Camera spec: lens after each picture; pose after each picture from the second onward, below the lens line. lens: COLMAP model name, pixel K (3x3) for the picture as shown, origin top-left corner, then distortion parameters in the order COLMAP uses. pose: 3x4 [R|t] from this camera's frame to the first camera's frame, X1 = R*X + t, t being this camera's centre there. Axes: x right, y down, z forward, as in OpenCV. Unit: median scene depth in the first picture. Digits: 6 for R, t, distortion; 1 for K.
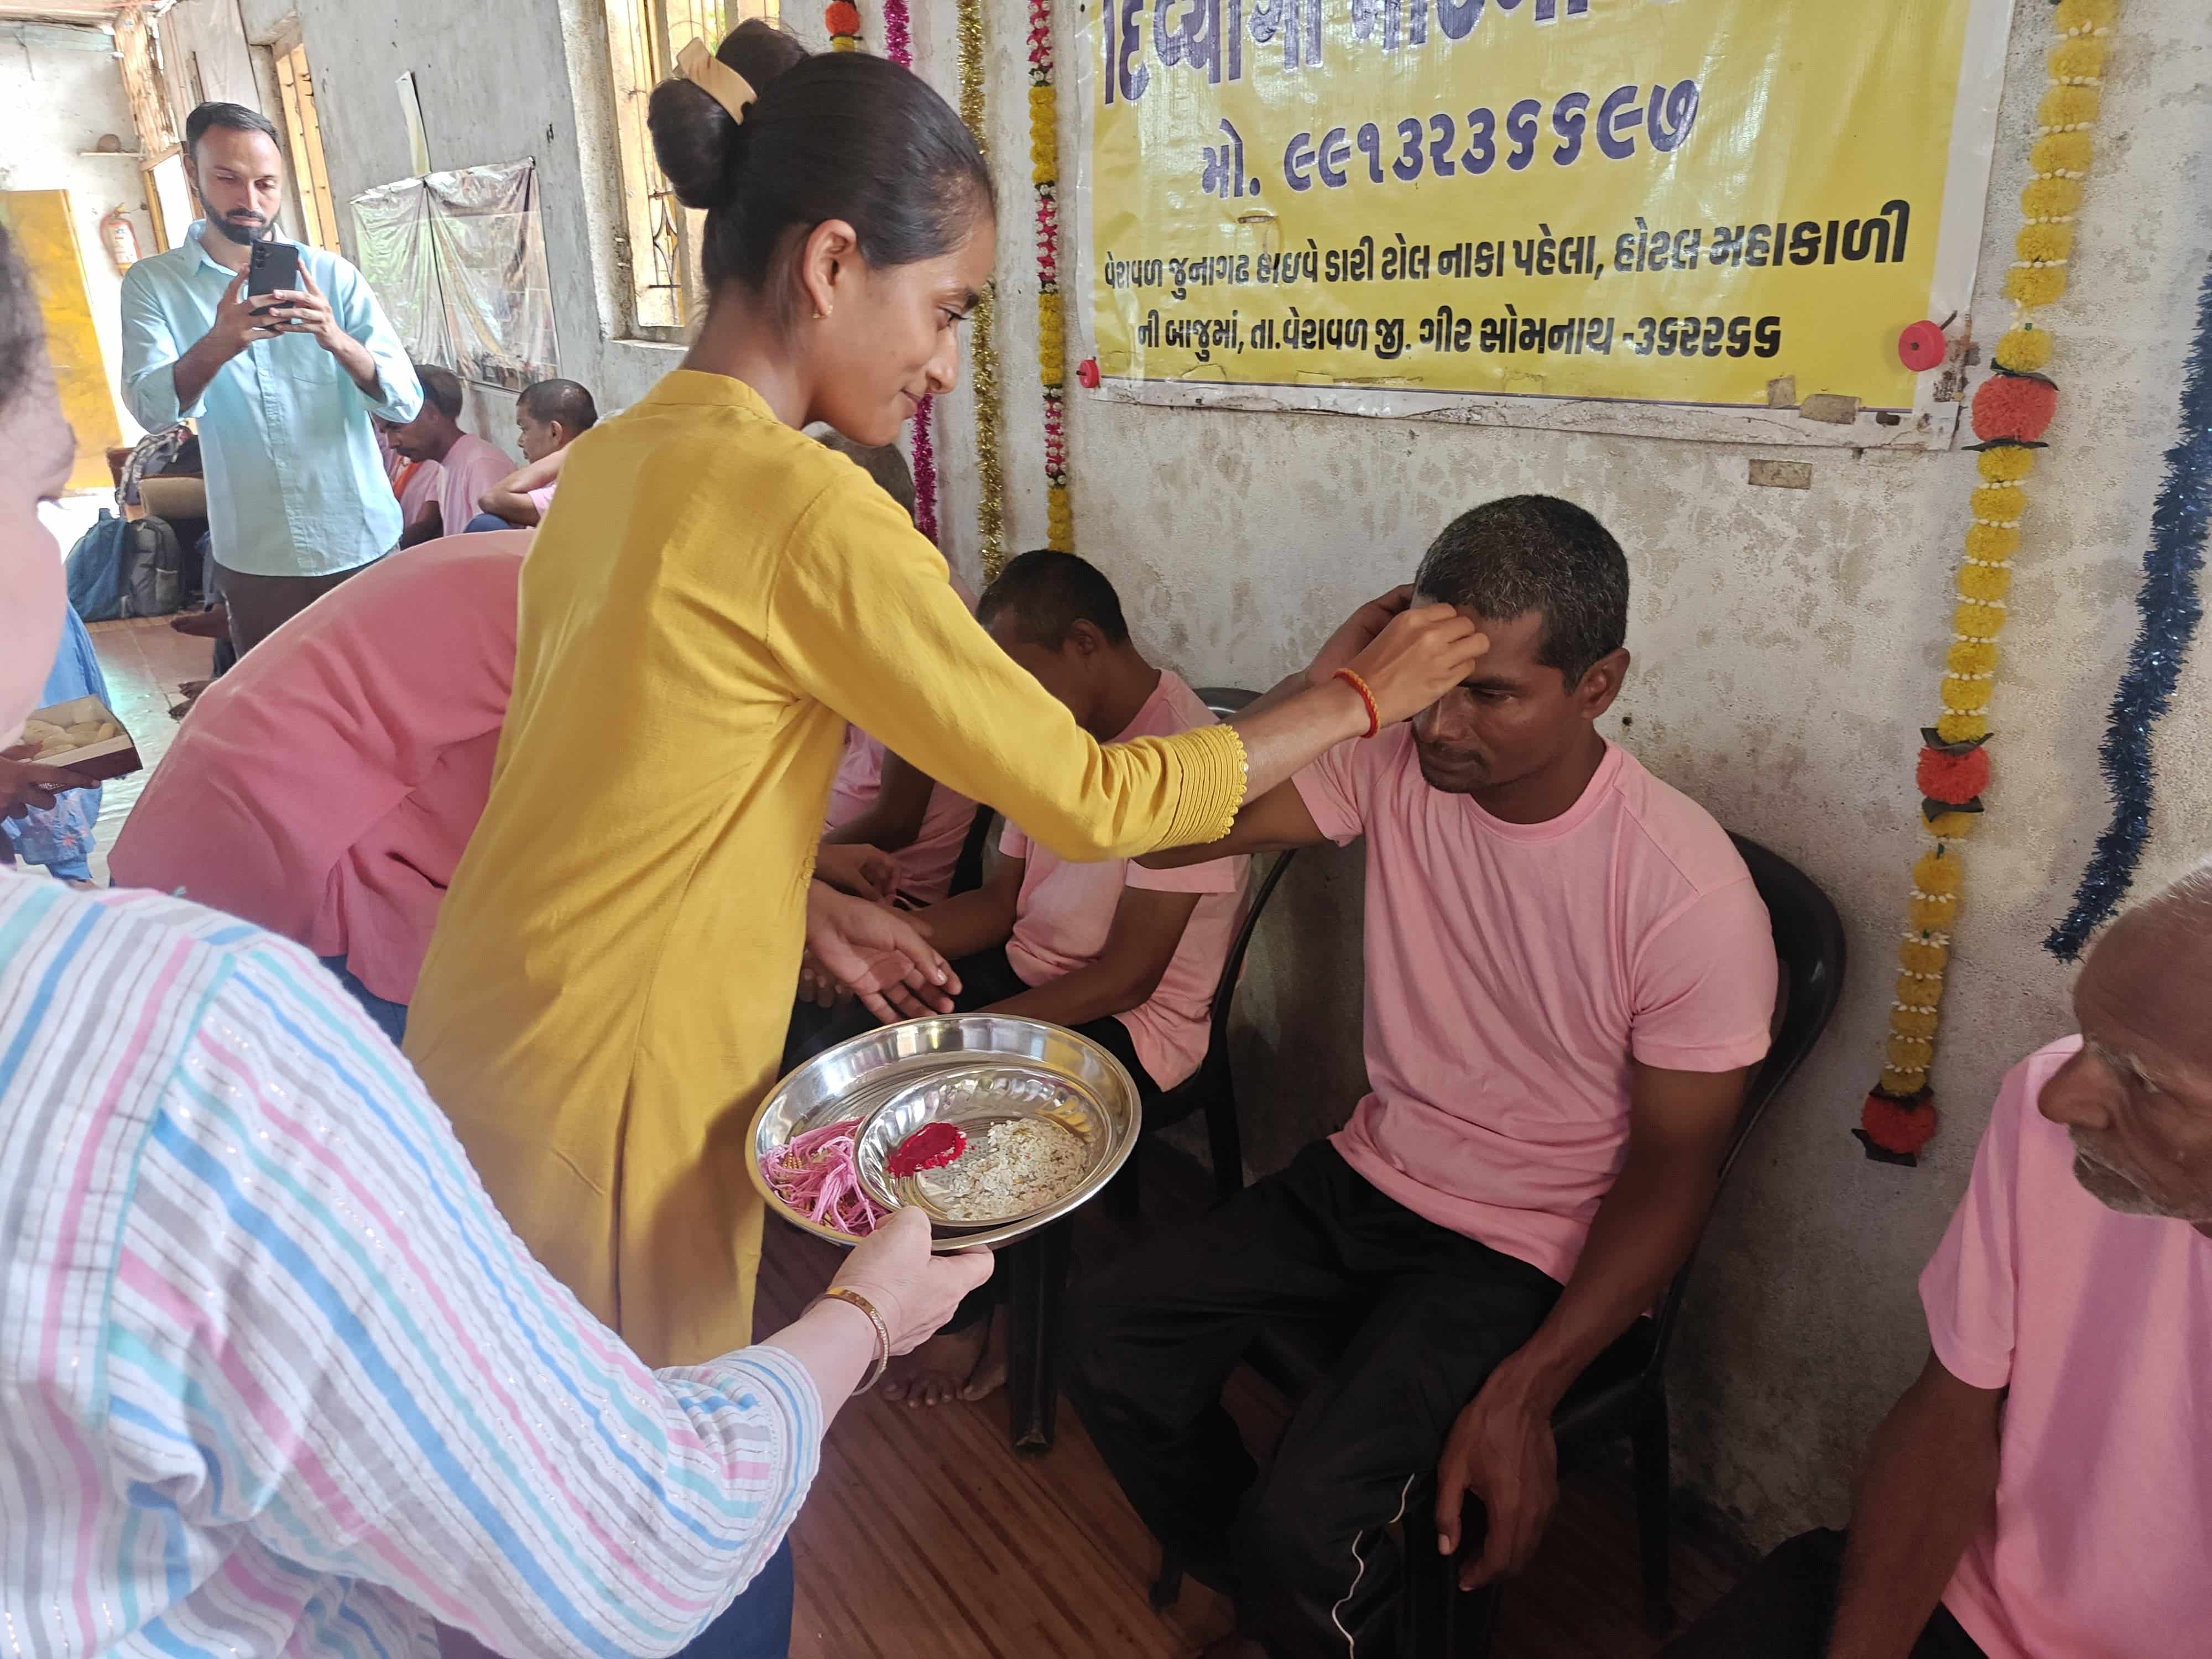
lens RADIAL K [[1613.4, 0, 1109.1], [0, 1613.4, 815.6], [0, 0, 1]] dist [0.001635, 0.000815]
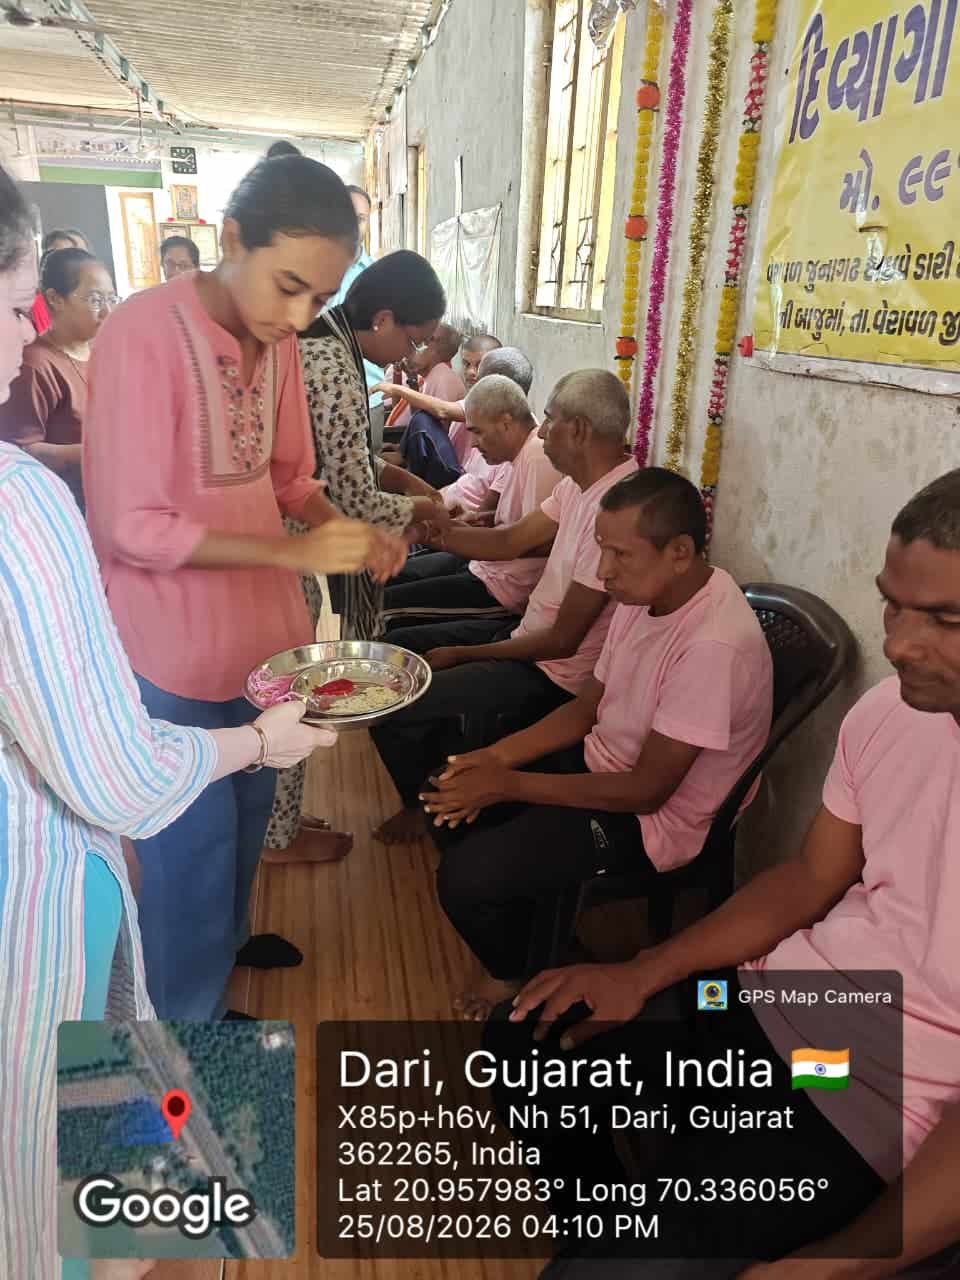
lens RADIAL K [[903.8, 0, 480.0], [0, 903.8, 640.0], [0, 0, 1]] dist [0.004032, -0.001075]
pose [[0.908861, 0.197673, -0.367283, 0.115791], [-0.182474, 0.980266, 0.076040, -0.043044], [0.375066, -0.002090, 0.926996, 0.190731]]
